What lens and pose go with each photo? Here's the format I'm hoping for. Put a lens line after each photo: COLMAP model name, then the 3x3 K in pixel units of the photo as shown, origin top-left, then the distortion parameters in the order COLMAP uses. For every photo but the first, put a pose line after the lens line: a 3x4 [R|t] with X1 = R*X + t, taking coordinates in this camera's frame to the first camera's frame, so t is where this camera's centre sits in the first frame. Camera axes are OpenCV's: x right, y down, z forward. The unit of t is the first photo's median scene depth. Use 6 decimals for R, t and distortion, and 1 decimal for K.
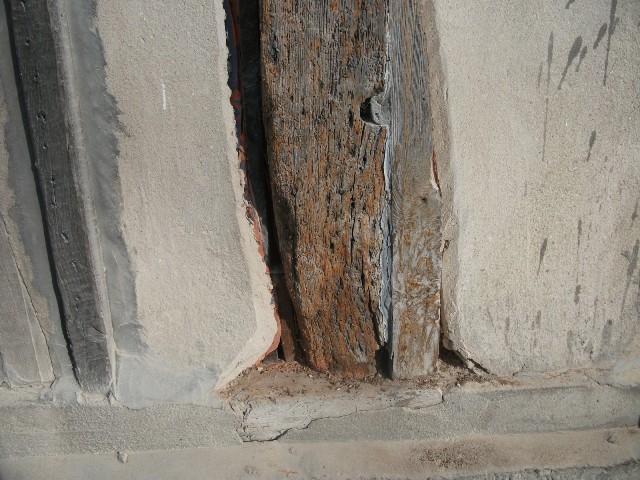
lens RADIAL K [[609.6, 0, 320.0], [0, 609.6, 240.0], [0, 0, 1]] dist [-0.140690, 0.079938]
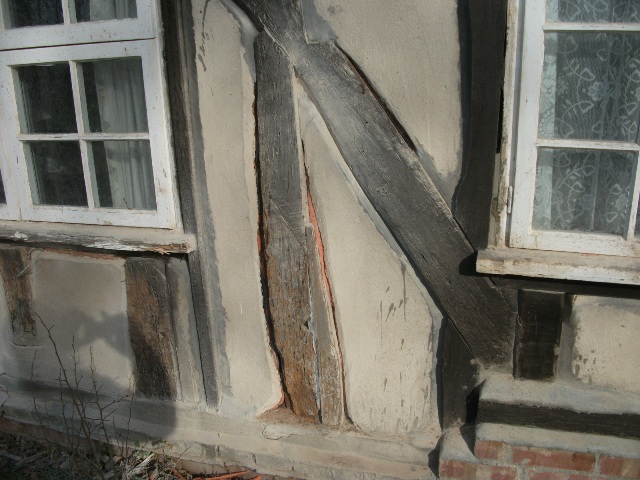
lens RADIAL K [[609.6, 0, 320.0], [0, 609.6, 240.0], [0, 0, 1]] dist [-0.140690, 0.079938]
pose [[0.939027, 0.082414, -0.333820, 0.894677], [-0.095361, 0.995187, -0.022557, -0.473617], [0.330355, 0.053015, 0.942367, -1.393870]]
